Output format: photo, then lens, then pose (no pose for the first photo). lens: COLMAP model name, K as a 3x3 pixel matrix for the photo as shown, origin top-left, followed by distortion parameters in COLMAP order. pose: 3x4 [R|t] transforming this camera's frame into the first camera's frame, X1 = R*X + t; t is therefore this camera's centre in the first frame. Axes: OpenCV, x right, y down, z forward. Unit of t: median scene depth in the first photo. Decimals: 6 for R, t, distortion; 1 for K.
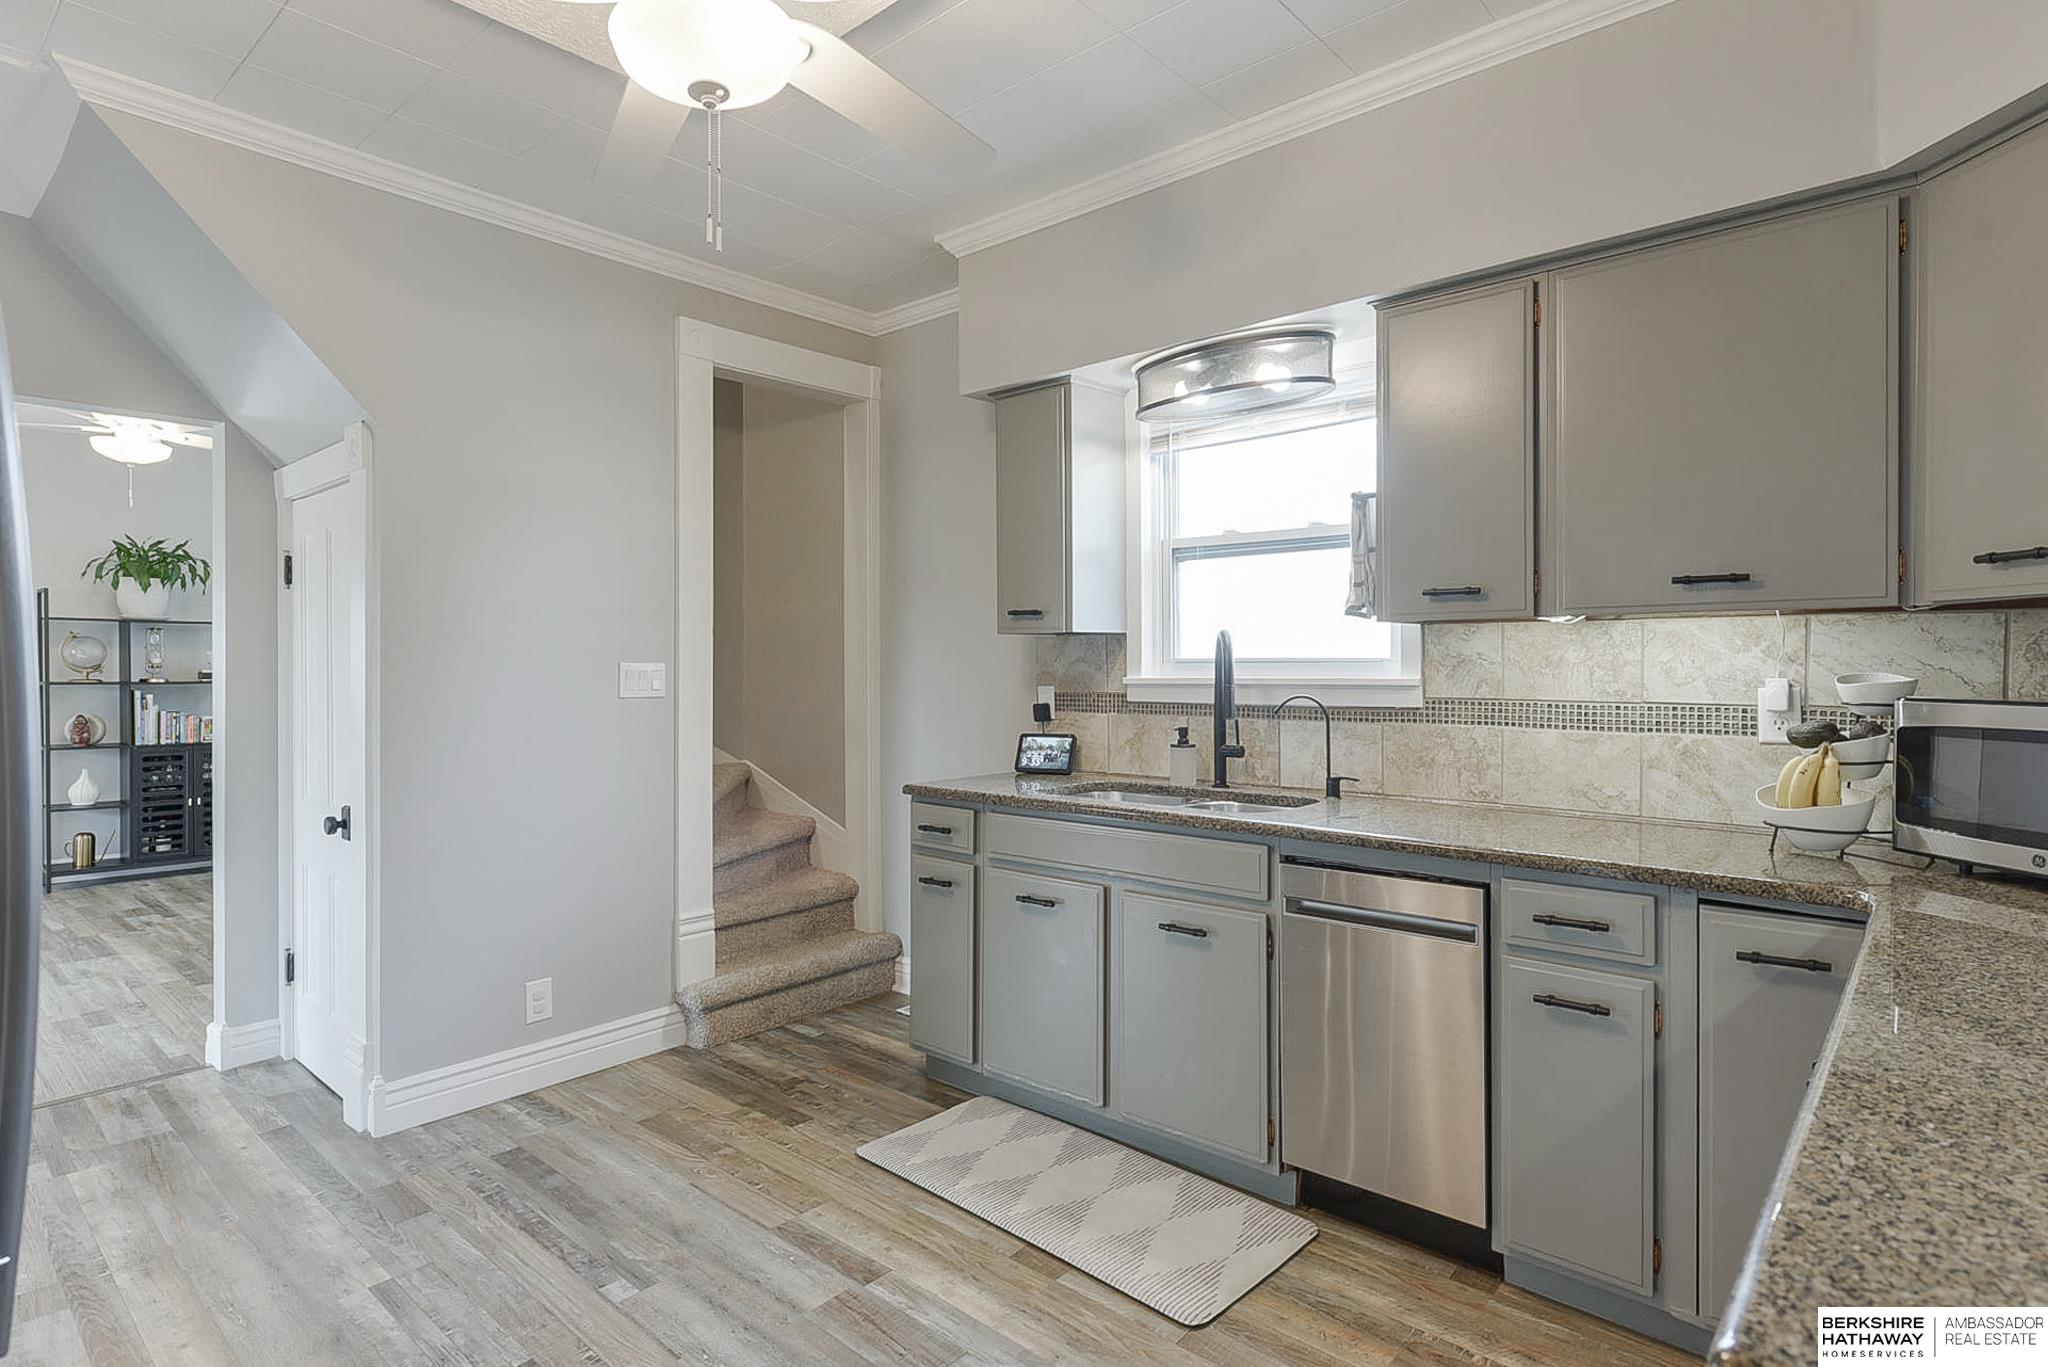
lens RADIAL K [[1056.0, 0, 1027.4], [0, 1056.0, 673.9], [0, 0, 1]] dist [-0.003732, 0.000068]
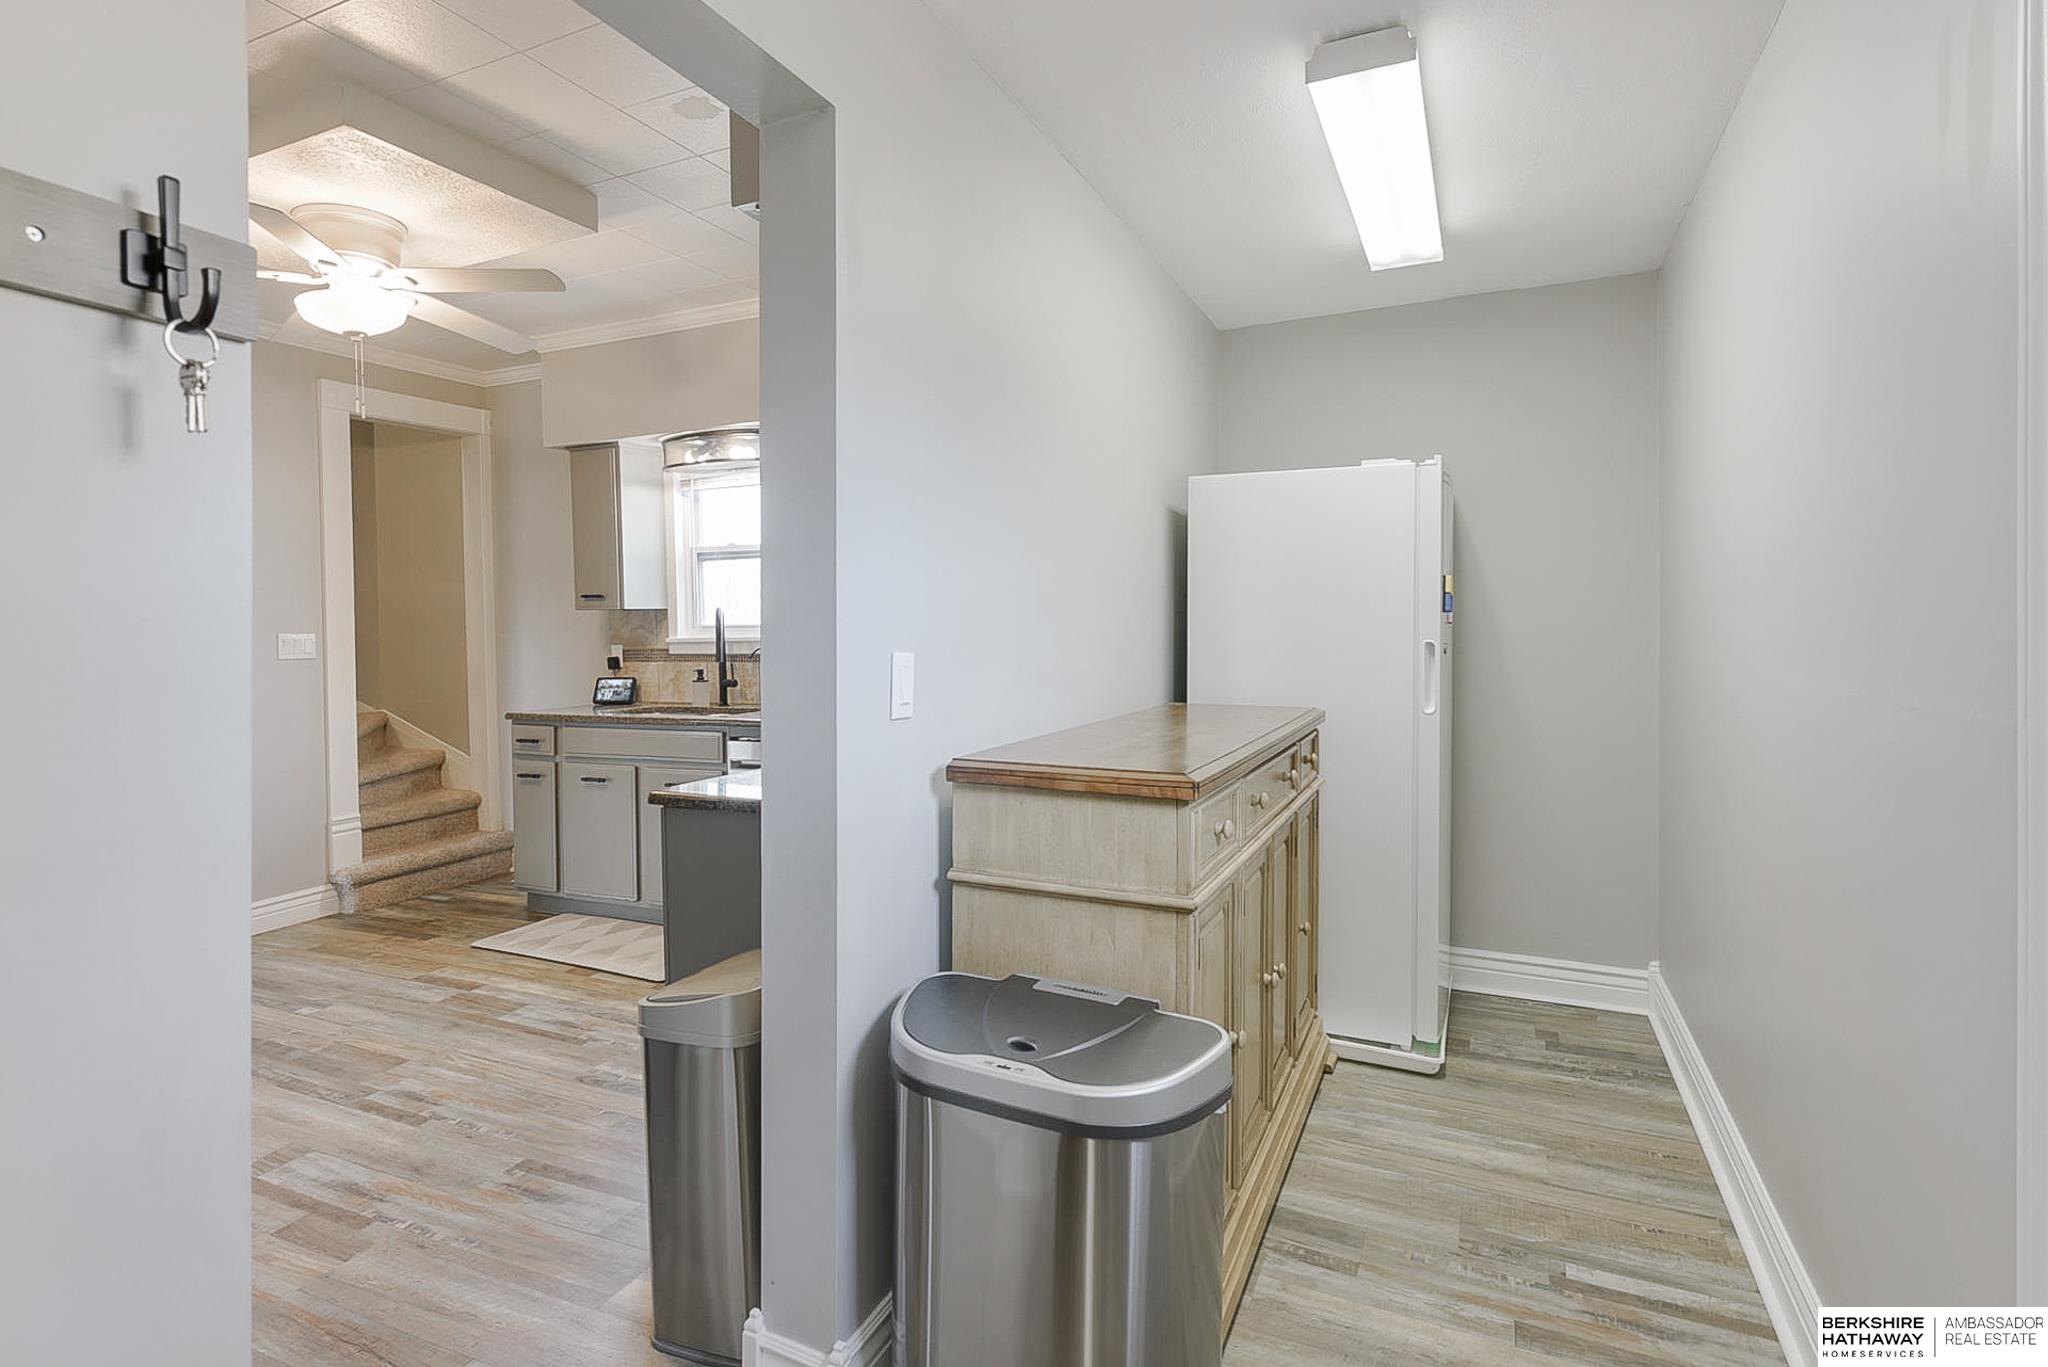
lens RADIAL K [[1022.4, 0, 1013.6], [0, 1022.4, 644.5], [0, 0, 1]] dist [-0.000438, -0.002406]
pose [[0.956433, -0.019400, 0.291305, 0.143260], [0.016413, 0.999785, 0.012693, 0.002059], [-0.291489, -0.007359, 0.956546, -0.558094]]
